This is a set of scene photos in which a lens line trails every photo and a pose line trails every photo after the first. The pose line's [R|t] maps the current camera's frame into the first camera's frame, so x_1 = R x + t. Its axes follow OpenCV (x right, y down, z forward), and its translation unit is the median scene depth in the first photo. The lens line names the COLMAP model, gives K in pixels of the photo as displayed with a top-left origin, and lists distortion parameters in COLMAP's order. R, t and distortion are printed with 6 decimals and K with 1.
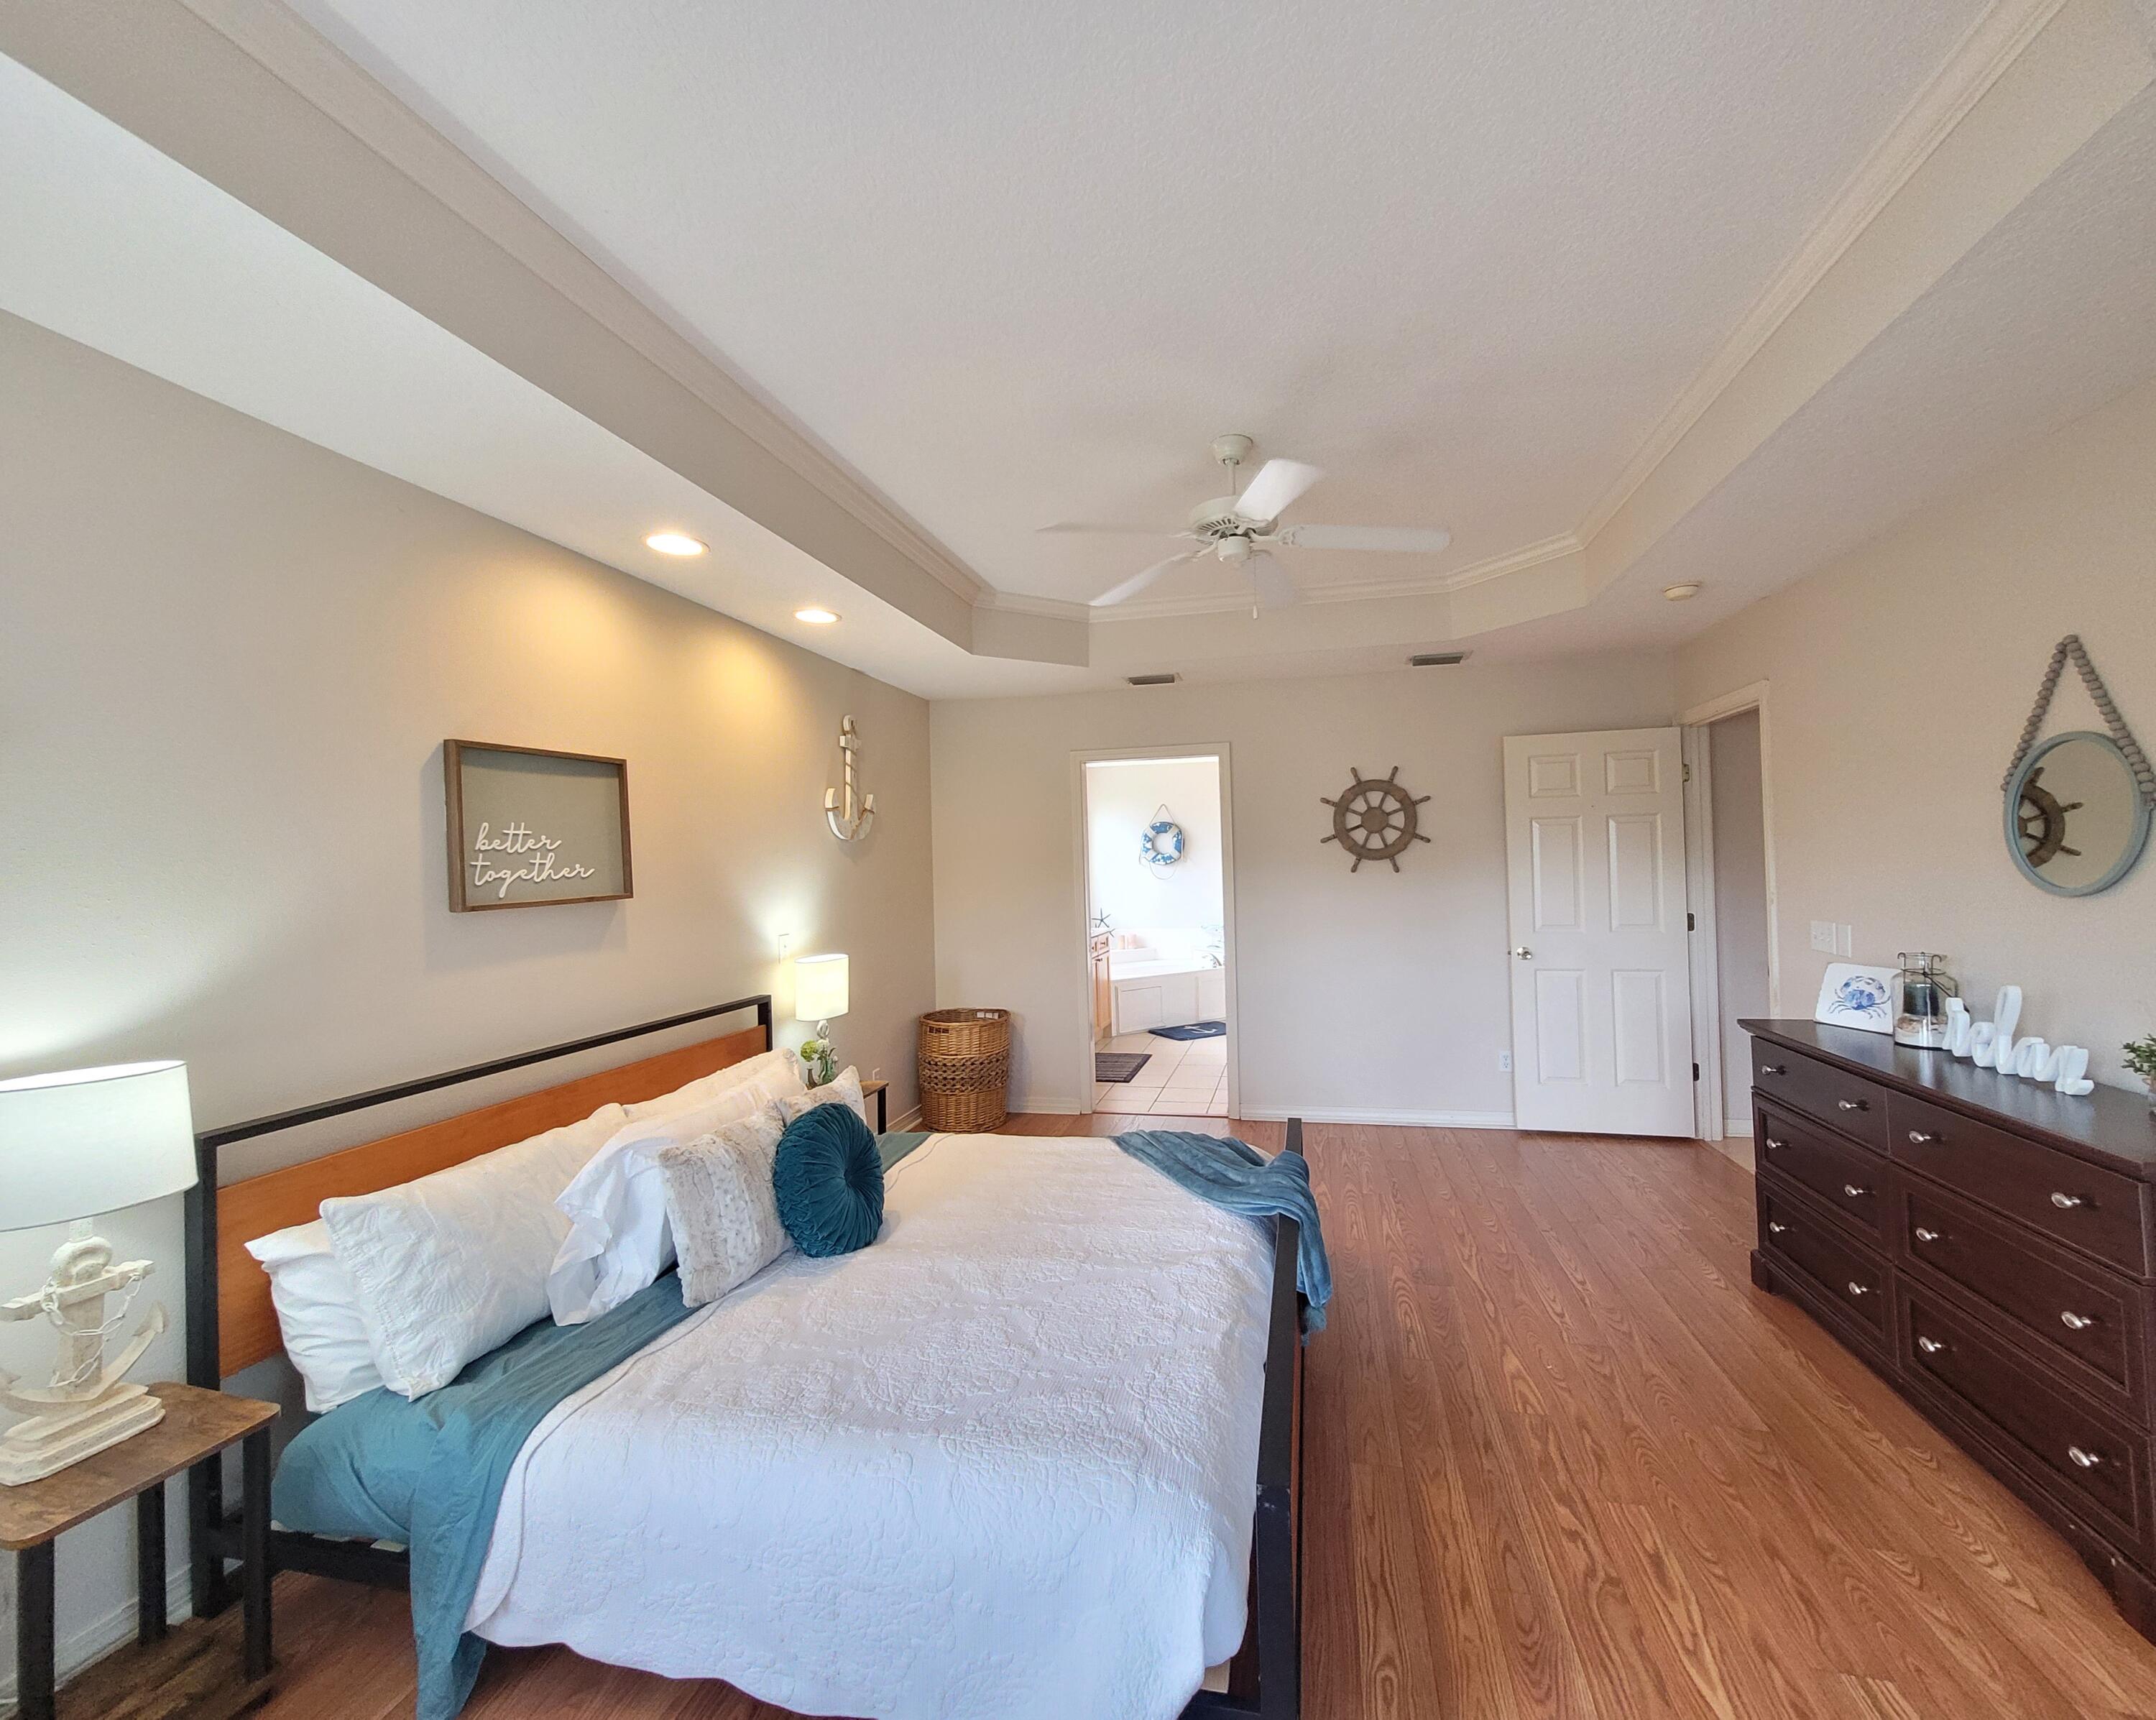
lens RADIAL K [[899.1, 0, 1105.9], [0, 899.1, 851.4], [0, 0, 1]] dist [0.000045, 0.000212]
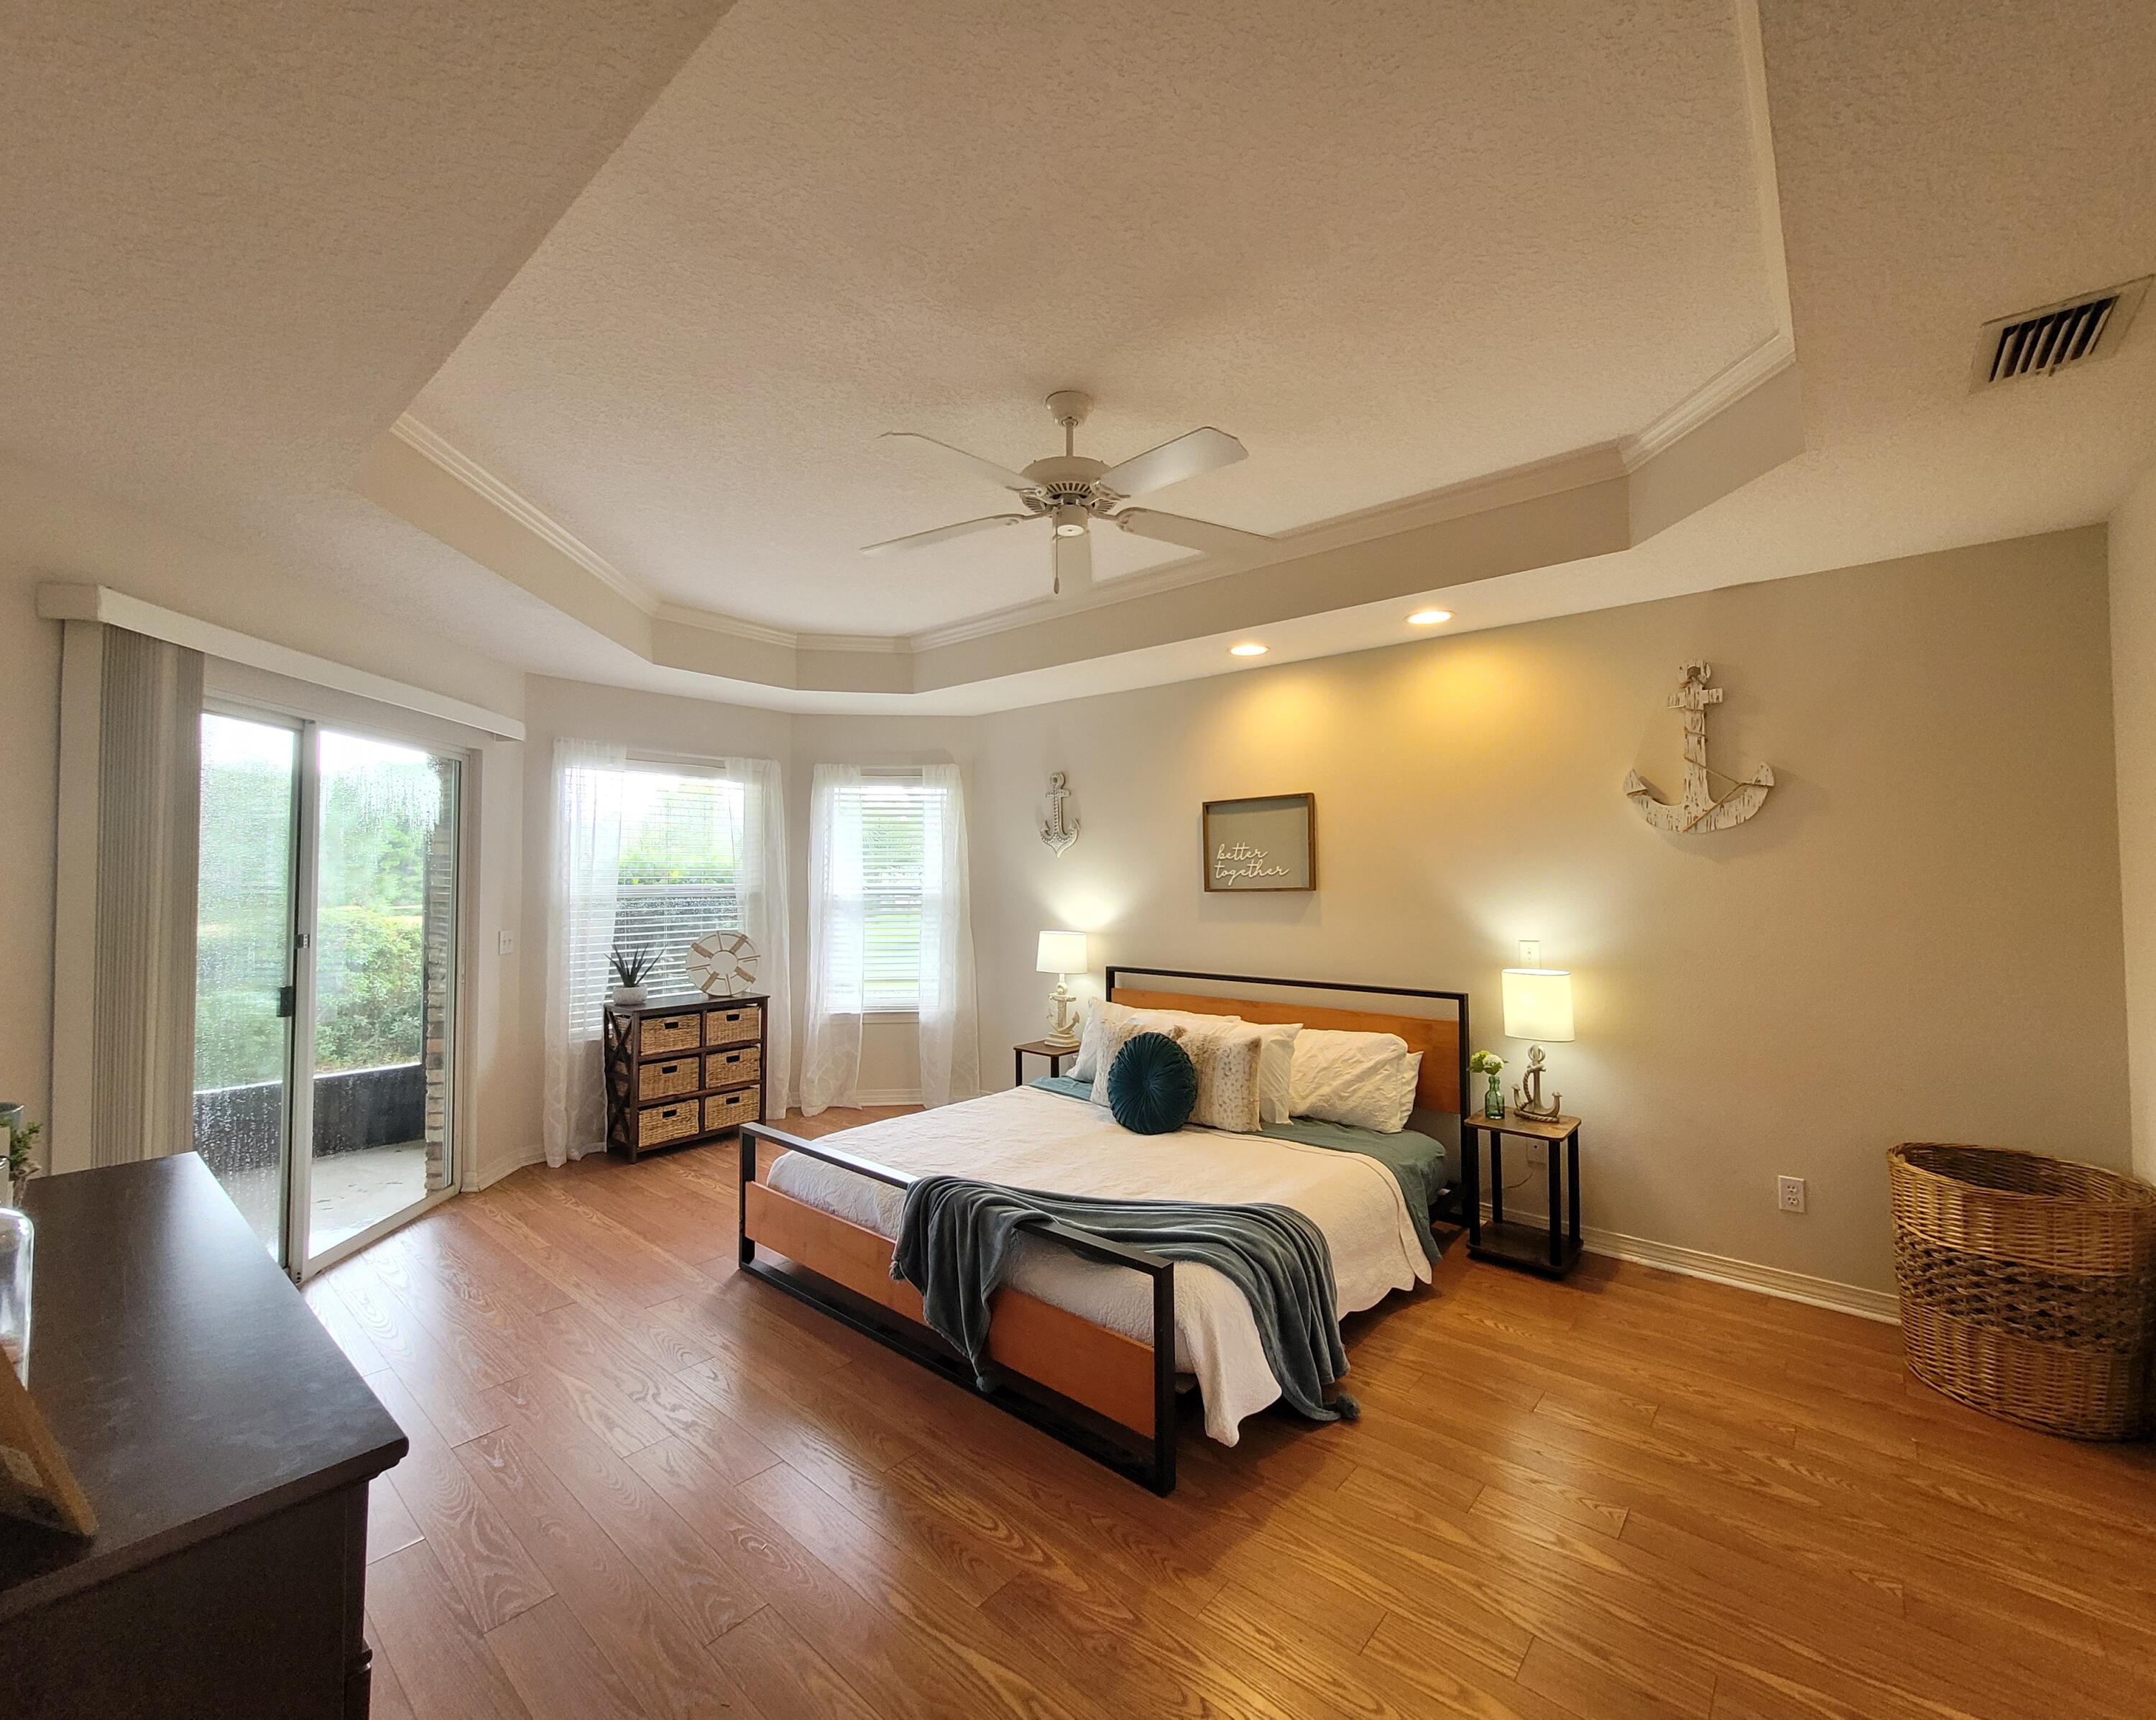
lens RADIAL K [[896.4, 0, 1115.2], [0, 896.4, 853.5], [0, 0, 1]] dist [0.000806, -0.003383]
pose [[-0.443925, 0.007024, -0.896036, 1.000386], [0.030207, 0.999518, -0.007131, -0.006154], [0.895555, -0.030232, -0.443923, 1.559190]]
